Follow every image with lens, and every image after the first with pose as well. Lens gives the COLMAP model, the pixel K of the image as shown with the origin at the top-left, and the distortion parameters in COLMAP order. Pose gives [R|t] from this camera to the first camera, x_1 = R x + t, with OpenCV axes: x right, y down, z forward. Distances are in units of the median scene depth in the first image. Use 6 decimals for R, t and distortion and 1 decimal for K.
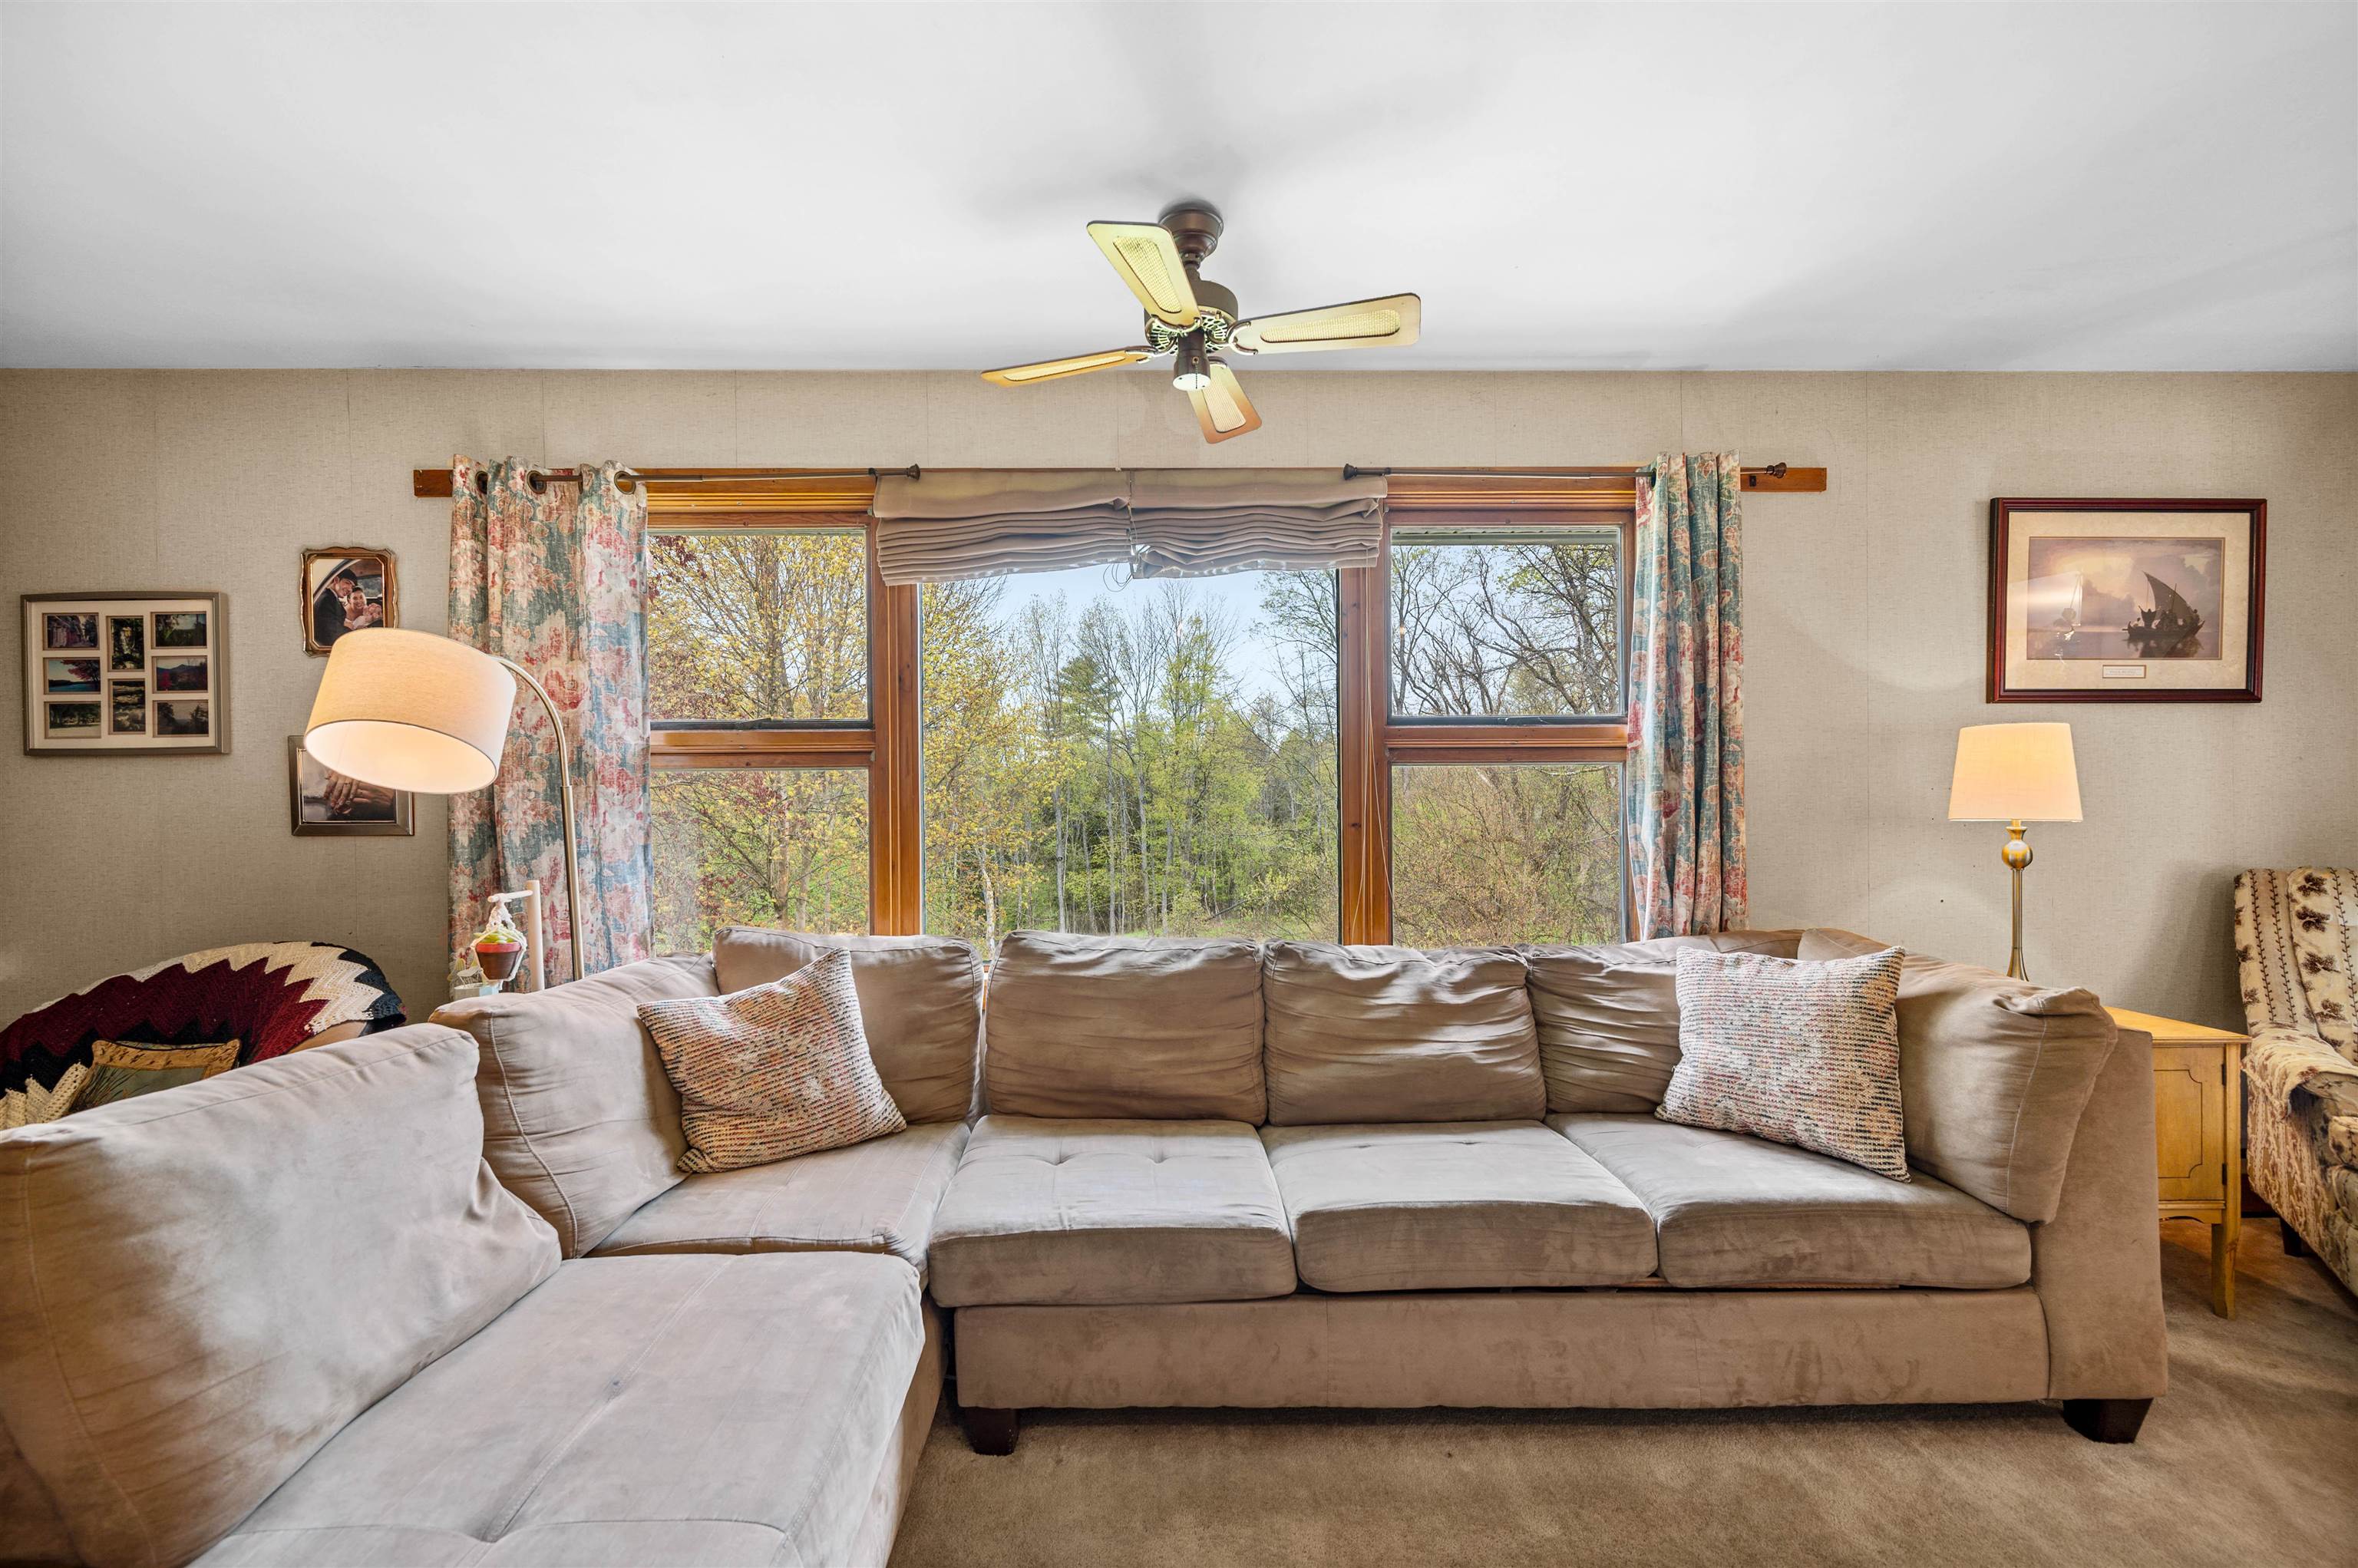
lens RADIAL K [[932.4, 0, 1179.0], [0, 932.4, 784.0], [0, 0, 1]] dist [0.000066, 0.000012]
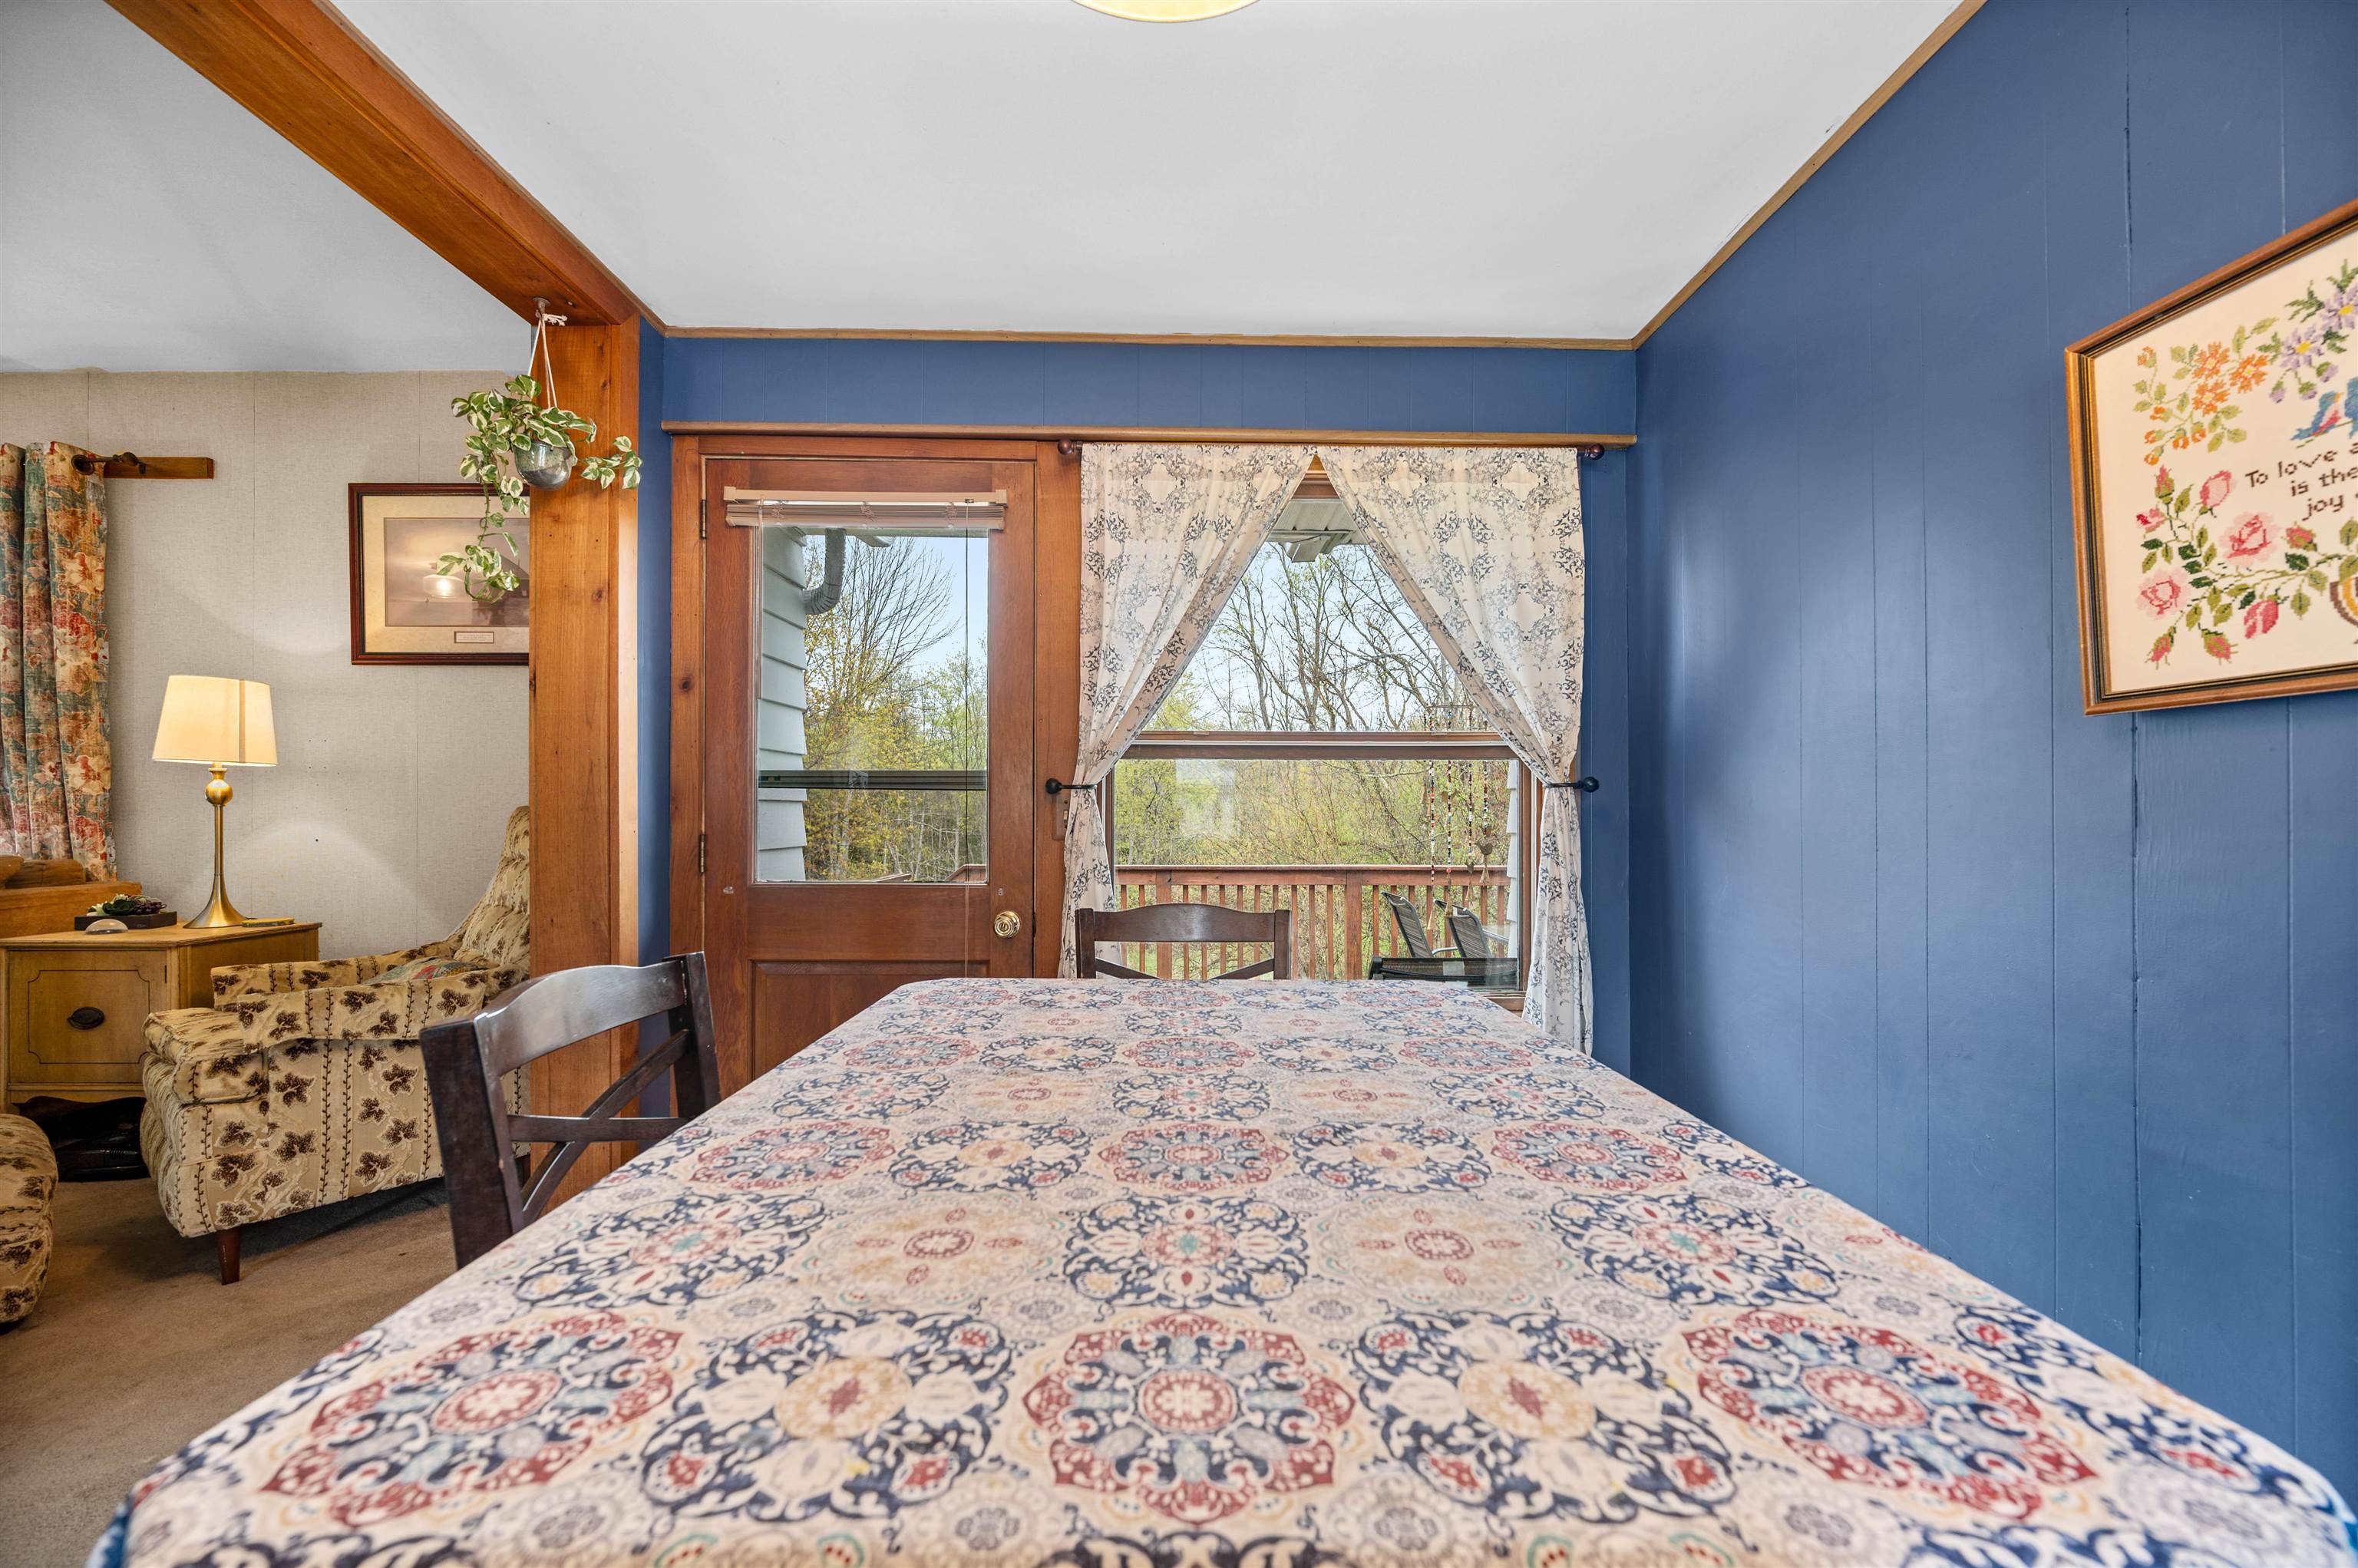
lens RADIAL K [[932.4, 0, 1179.0], [0, 932.4, 784.0], [0, 0, 1]] dist [0.000066, 0.000012]
pose [[0.999924, -0.001809, 0.012194, 1.862816], [0.001844, 0.999994, -0.002852, 0.064171], [-0.012189, 0.002875, 0.999922, -0.146957]]
